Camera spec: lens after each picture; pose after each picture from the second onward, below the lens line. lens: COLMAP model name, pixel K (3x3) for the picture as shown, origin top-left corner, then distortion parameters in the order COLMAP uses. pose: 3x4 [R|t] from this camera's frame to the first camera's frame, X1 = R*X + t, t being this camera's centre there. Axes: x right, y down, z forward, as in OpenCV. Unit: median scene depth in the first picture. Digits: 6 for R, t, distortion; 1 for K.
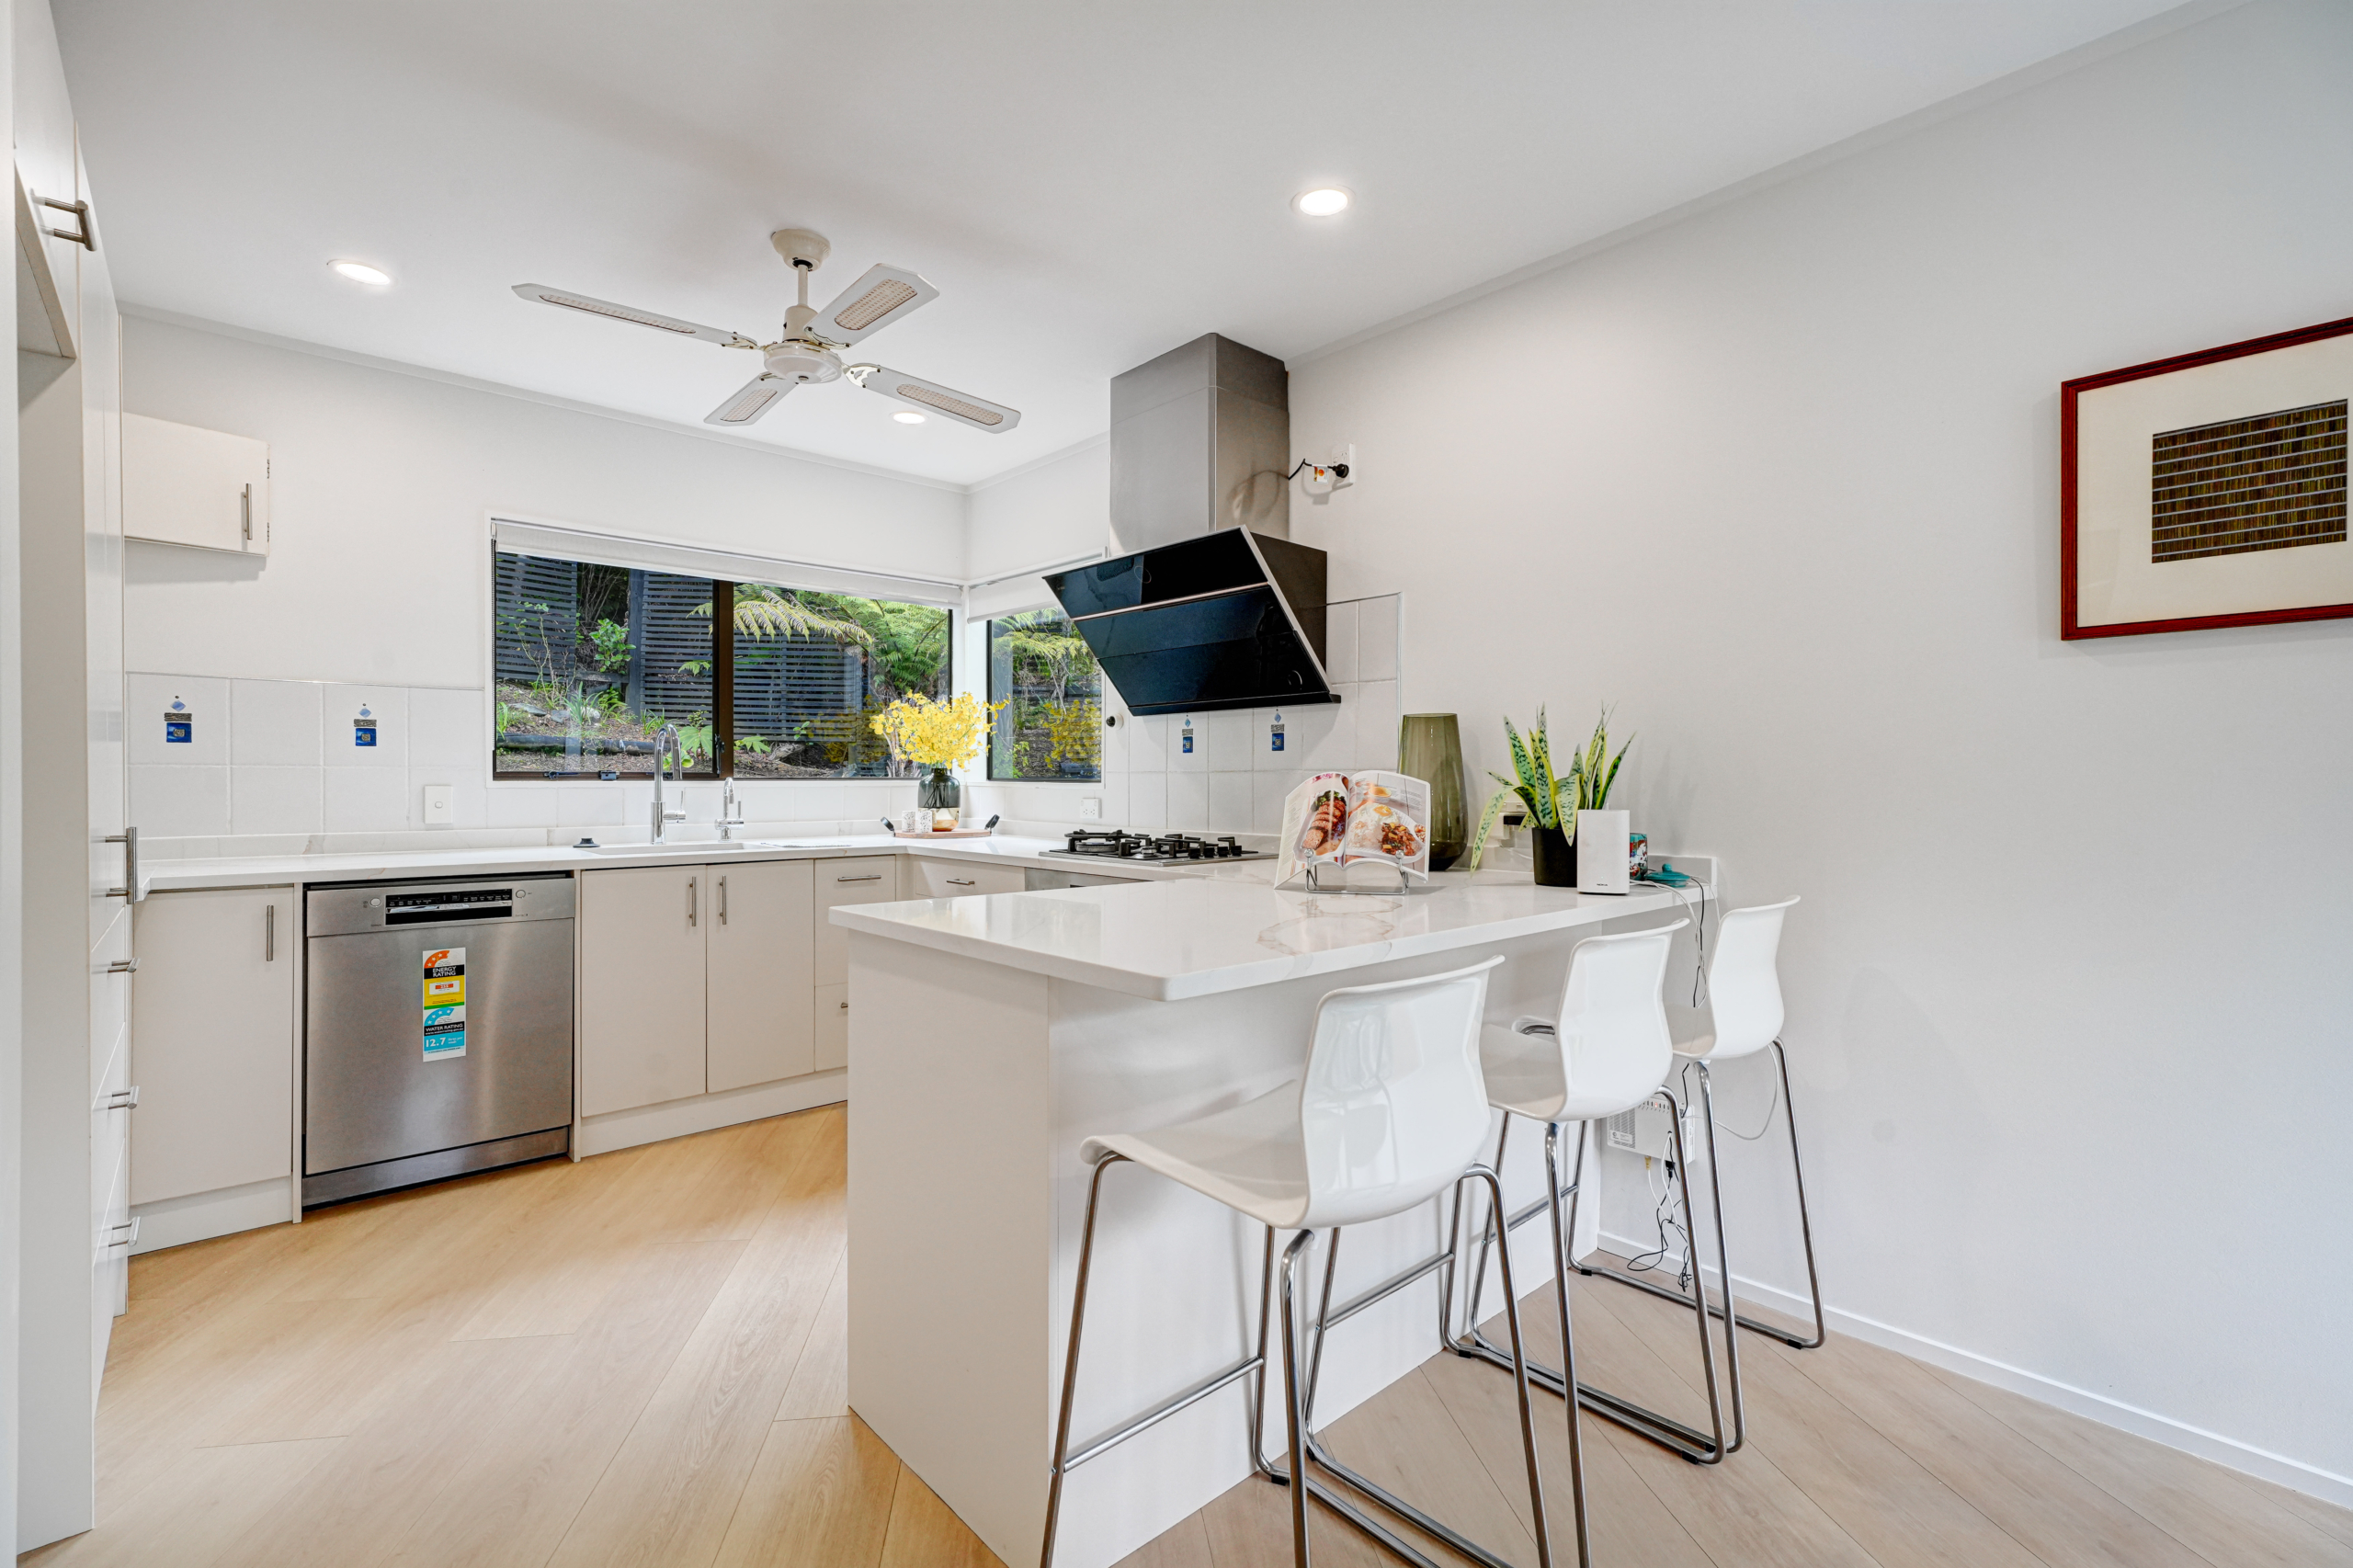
lens RADIAL K [[1050.4, 0, 1172.5], [0, 1050.4, 778.6], [0, 0, 1]] dist [-0.000326, 0.001334]
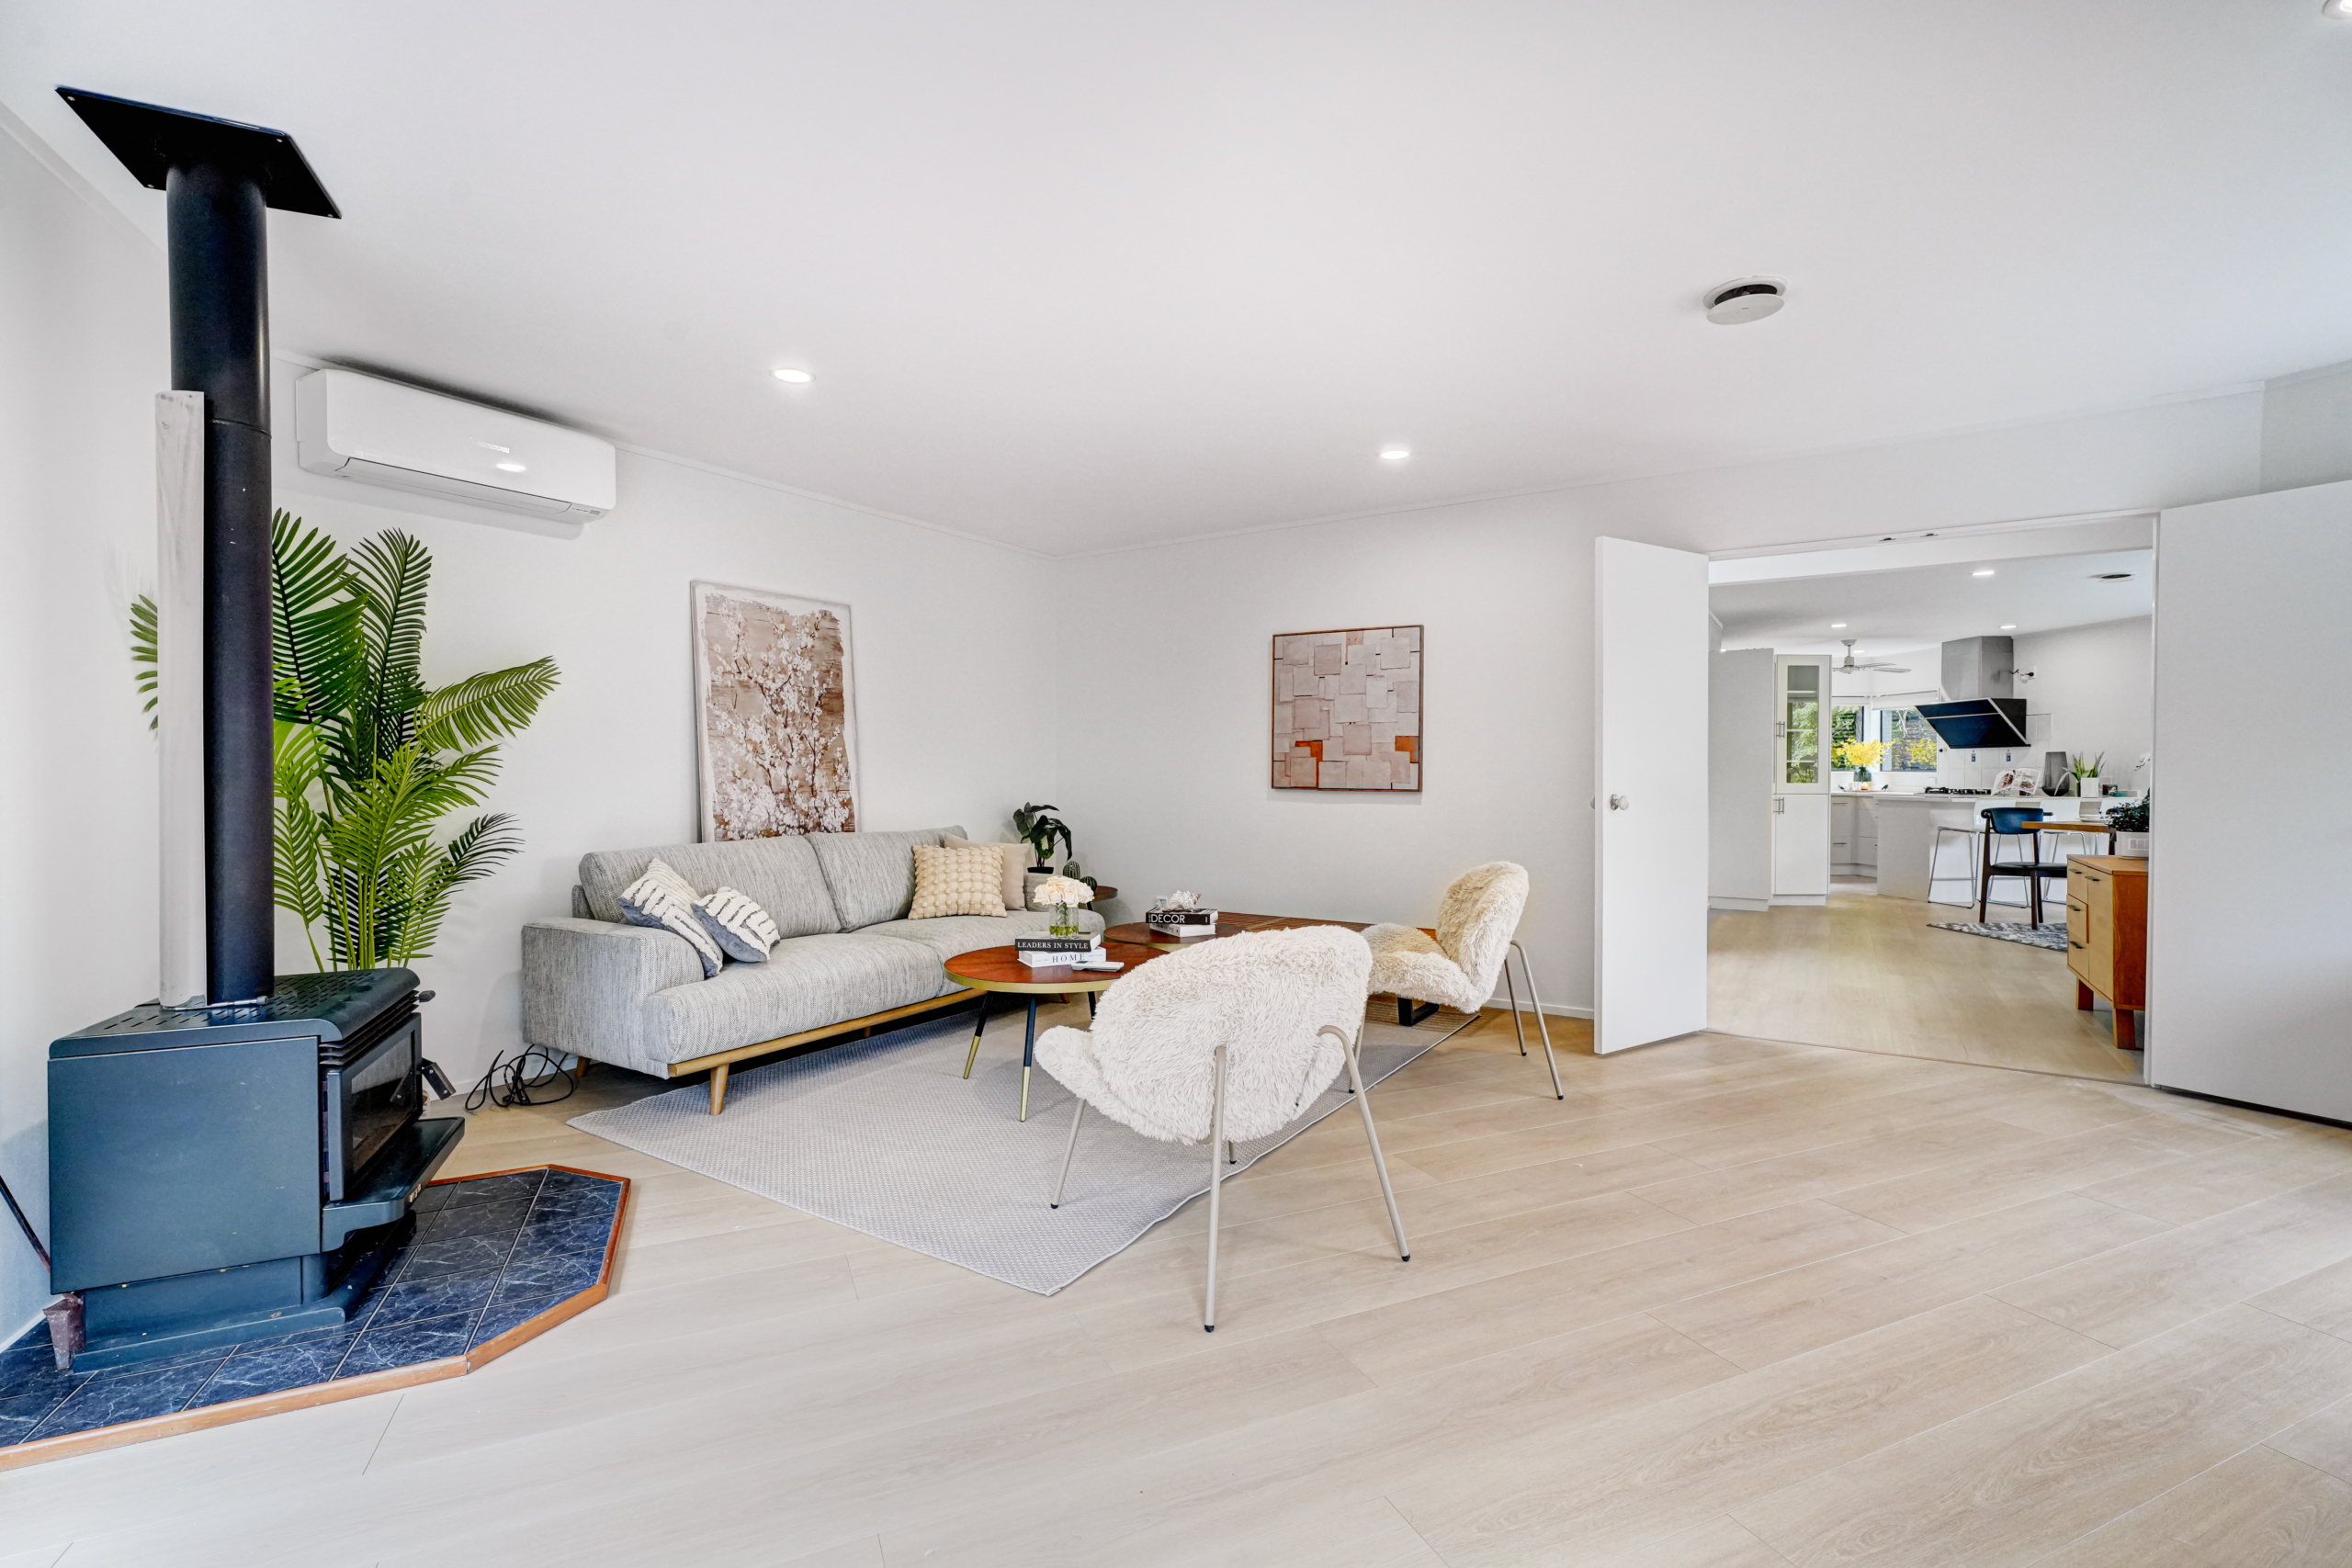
lens RADIAL K [[1049.9, 0, 1174.2], [0, 1049.9, 785.6], [0, 0, 1]] dist [-0.000326, 0.001334]
pose [[0.774102, 0.004448, -0.633045, 0.156353], [0.004011, 0.999921, 0.011931, -0.001693], [0.633048, -0.011775, 0.774023, -2.928216]]
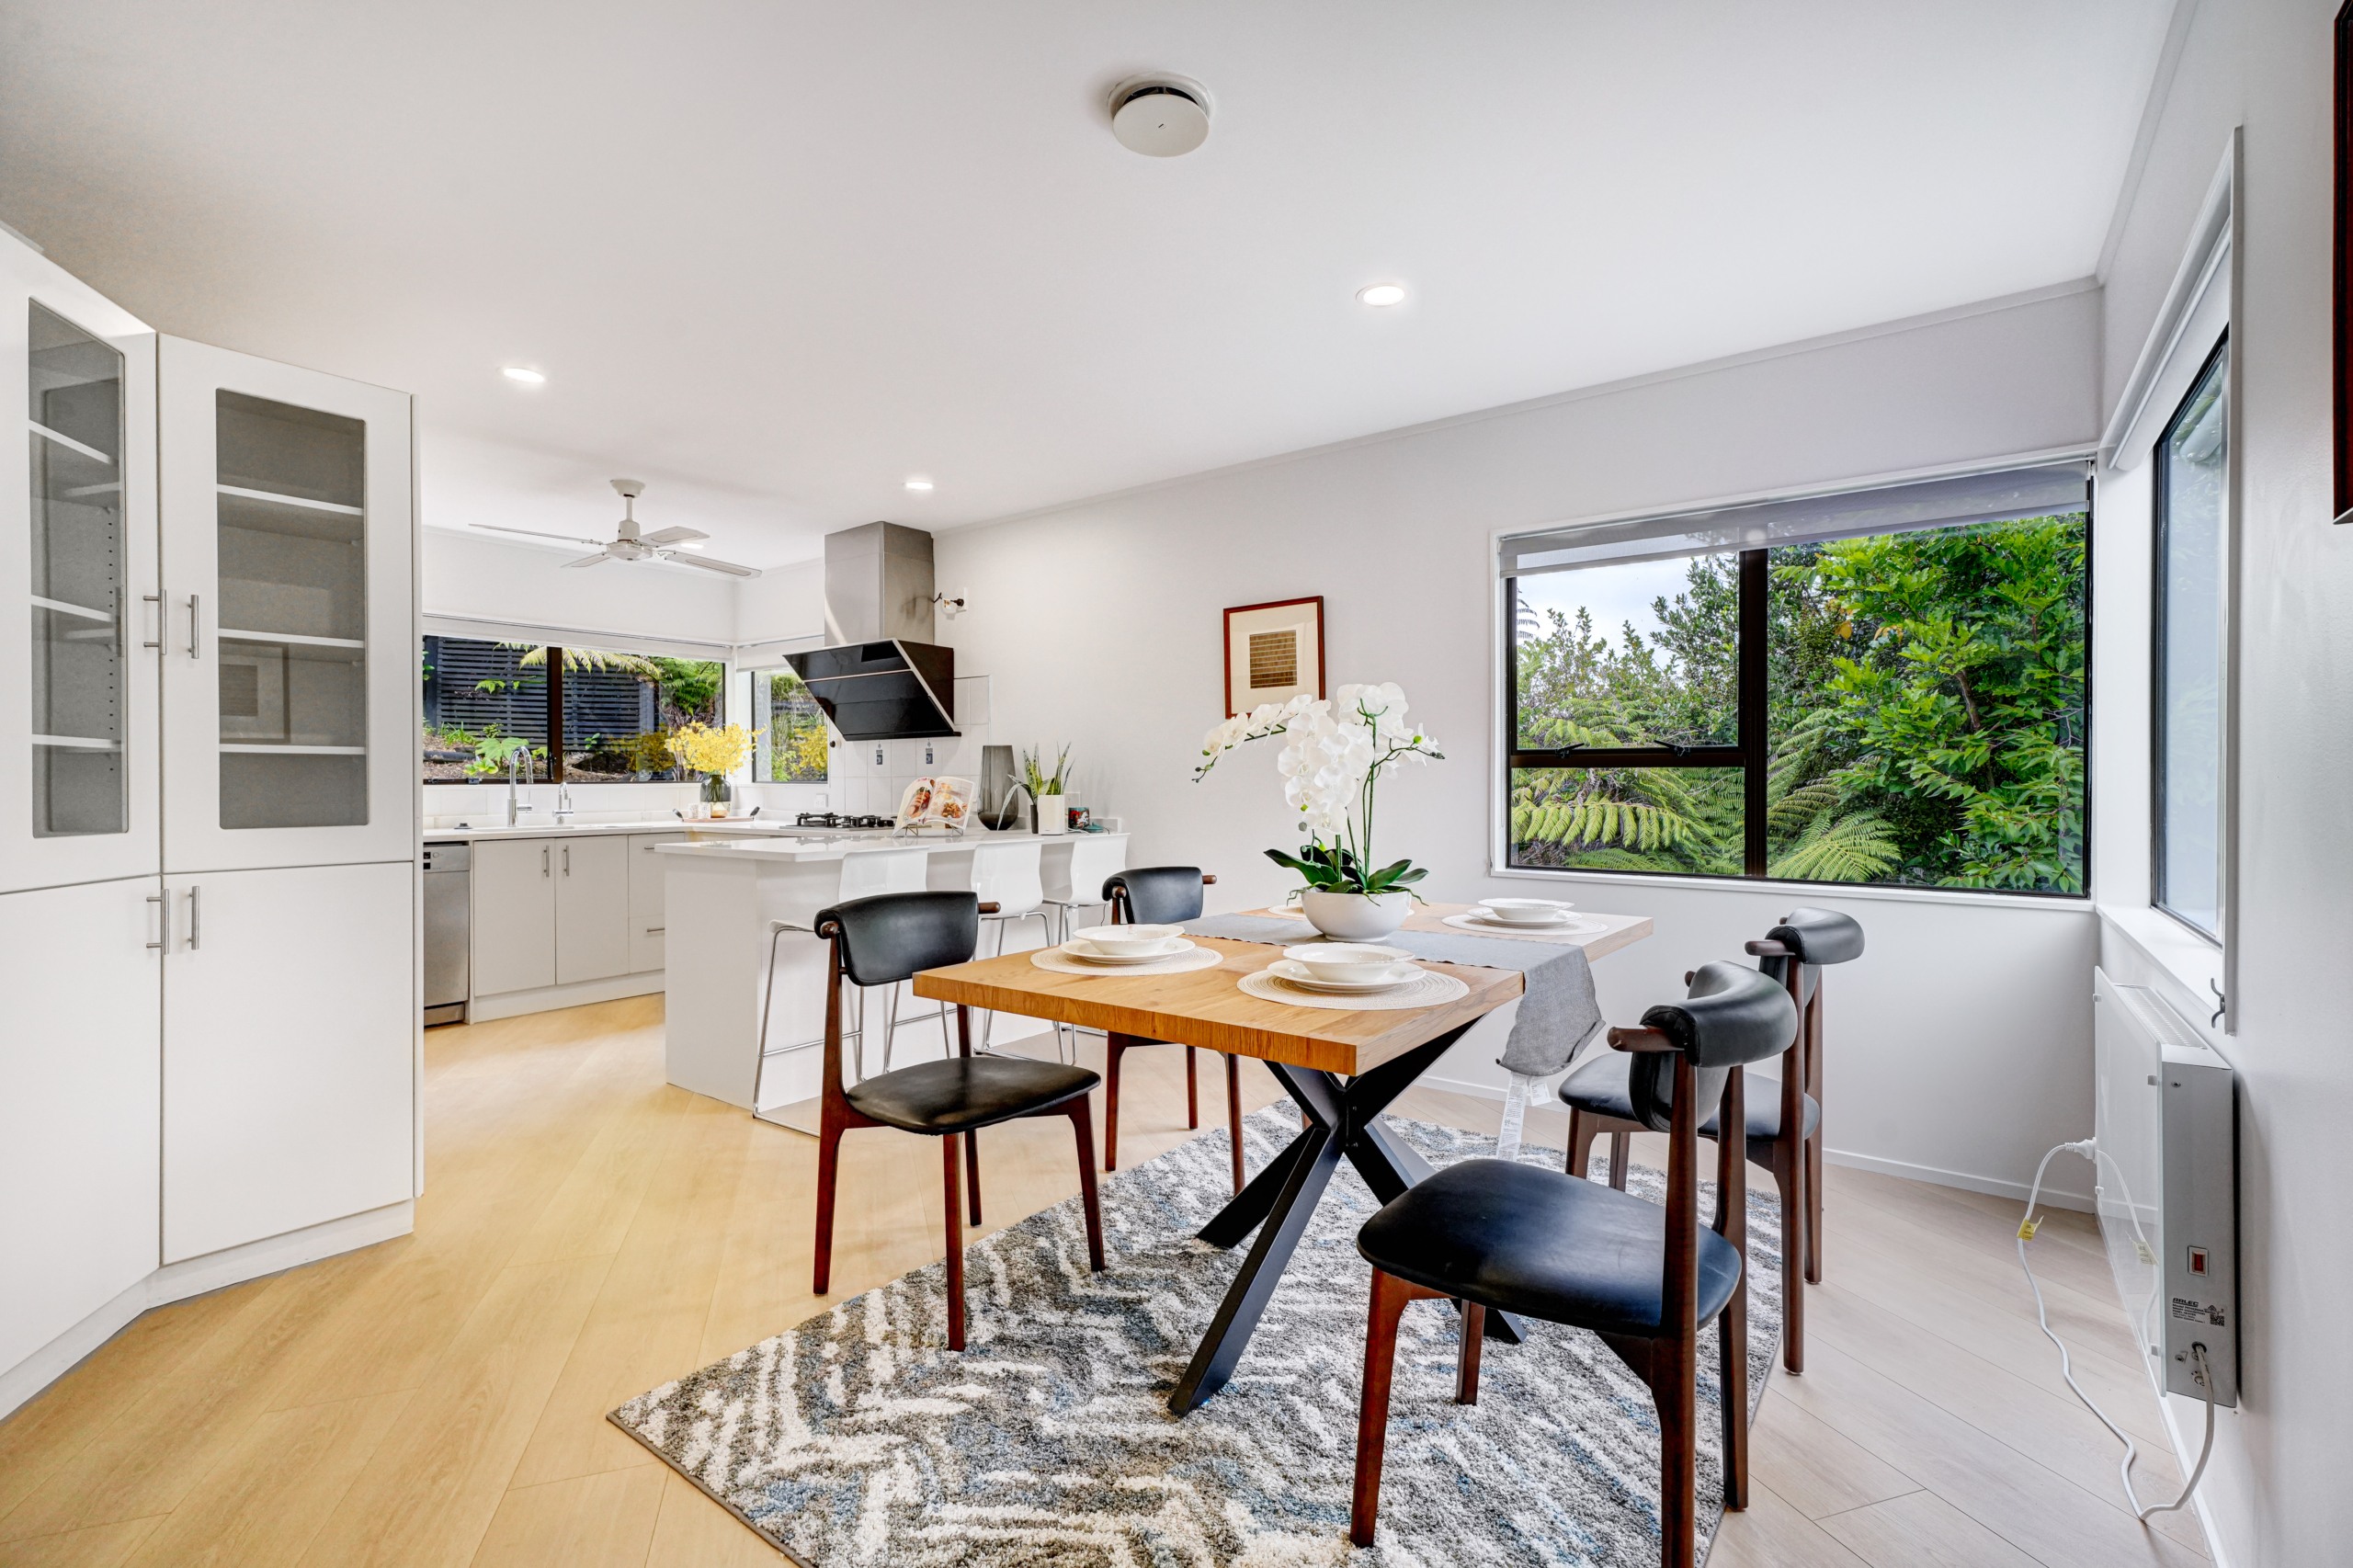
lens RADIAL K [[1050.4, 0, 1172.4], [0, 1050.4, 783.1], [0, 0, 1]] dist [-0.000326, 0.001334]
pose [[0.982962, -0.006011, 0.183709, 0.172892], [0.005375, 0.999978, 0.003962, -0.000482], [-0.183729, -0.002907, 0.982973, -0.710742]]
